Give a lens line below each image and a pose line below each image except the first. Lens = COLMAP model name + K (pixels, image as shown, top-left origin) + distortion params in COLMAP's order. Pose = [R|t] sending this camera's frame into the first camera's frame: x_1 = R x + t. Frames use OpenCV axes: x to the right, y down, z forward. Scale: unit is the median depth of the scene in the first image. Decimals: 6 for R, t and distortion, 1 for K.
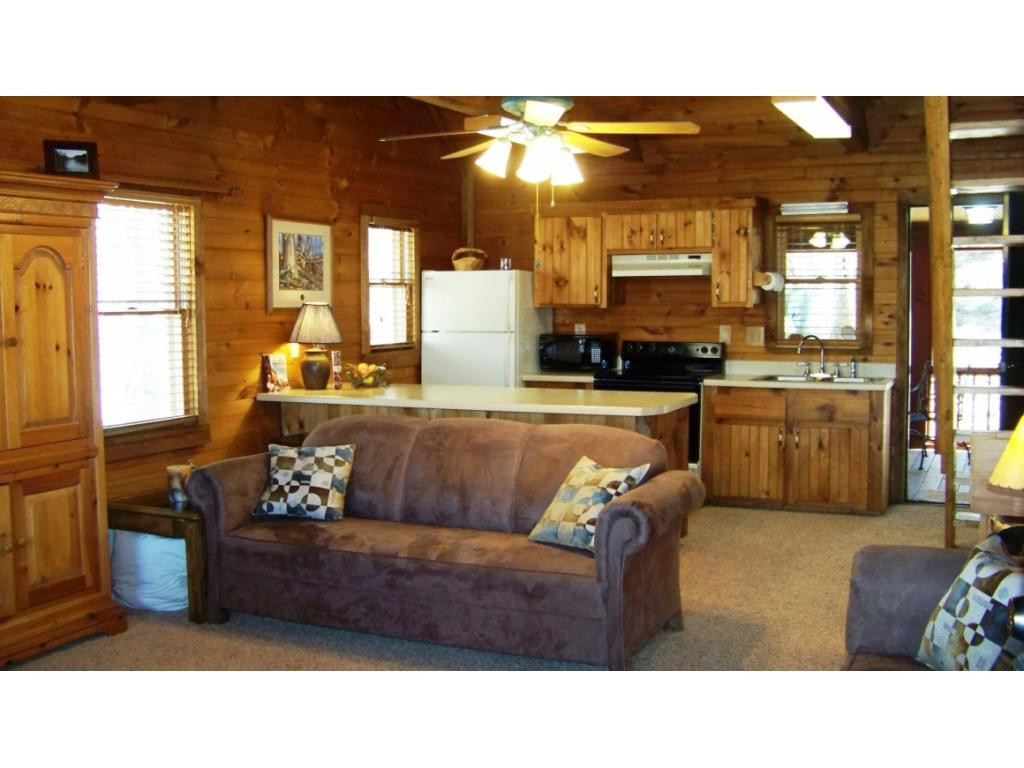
lens RADIAL K [[1077.1, 0, 511.6], [0, 1077.1, 376.3], [0, 0, 1]] dist [-0.152391, 0.000000]
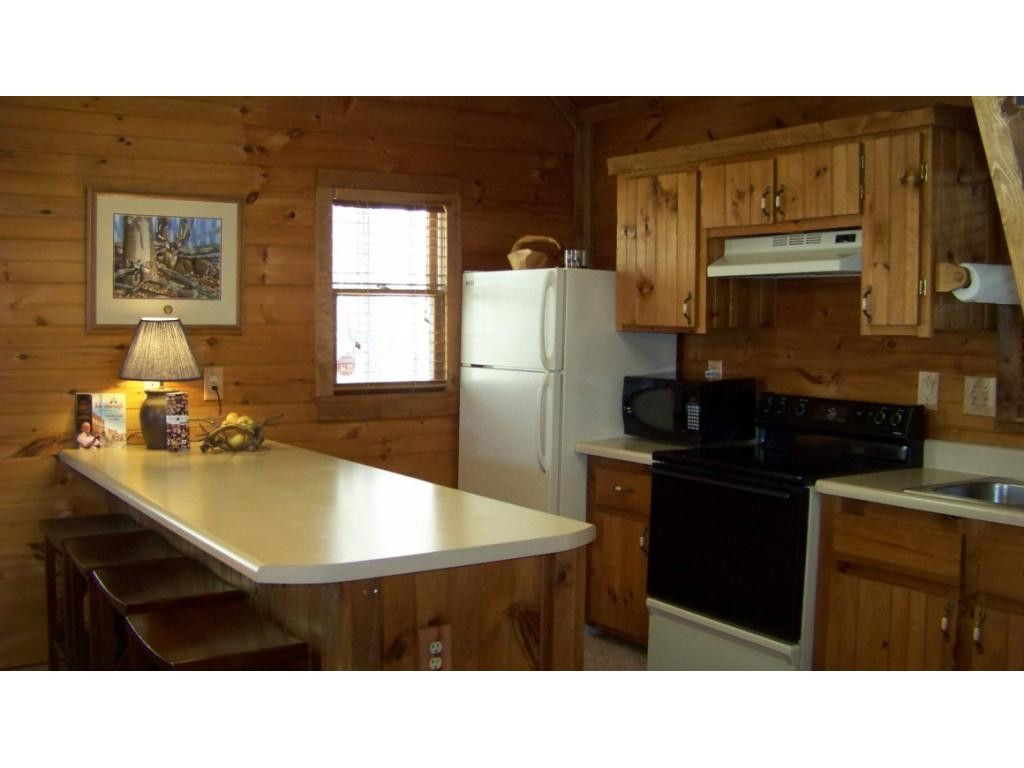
lens RADIAL K [[1077.1, 0, 514.1], [0, 1077.1, 381.7], [0, 0, 1]] dist [-0.152391, 0.000000]
pose [[0.854328, 0.040002, -0.518193, 0.307785], [-0.048011, 0.998845, -0.002048, -0.034426], [0.517513, 0.026629, 0.855261, 0.498176]]
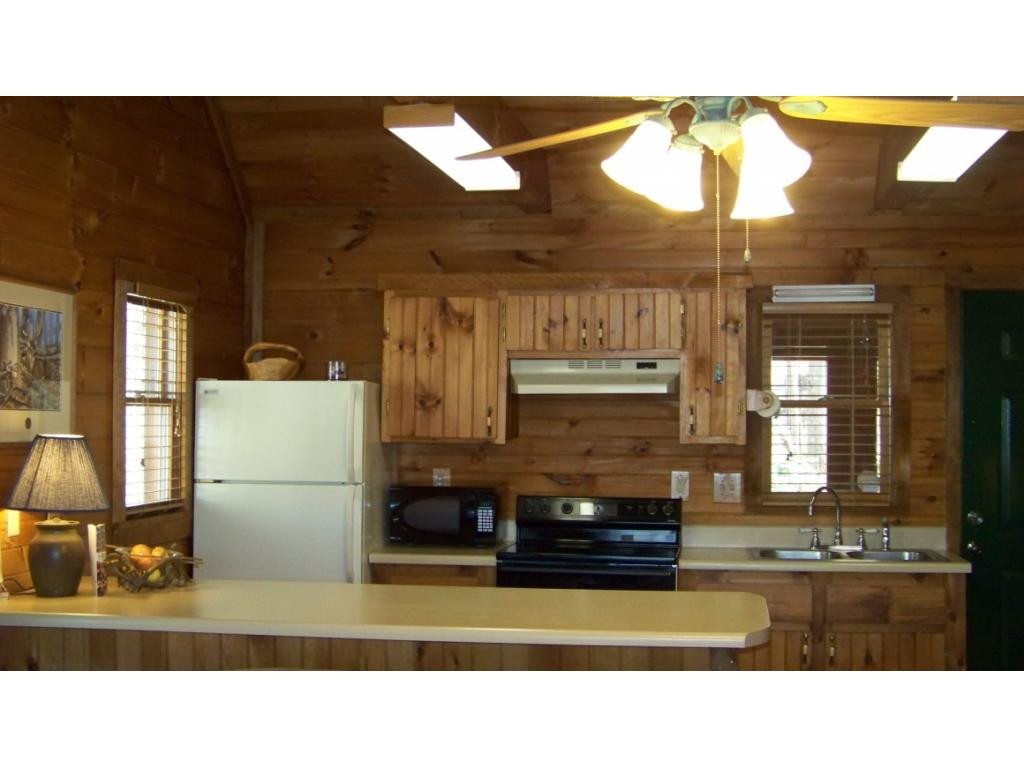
lens RADIAL K [[1353.3, 0, 493.9], [0, 1353.3, 390.9], [0, 0, 1]] dist [-0.107139, 0.000000]
pose [[0.959312, 0.015897, 0.281902, -0.146668], [0.010219, 0.995805, -0.090929, -0.024234], [-0.282165, 0.090110, 0.955125, 0.264874]]
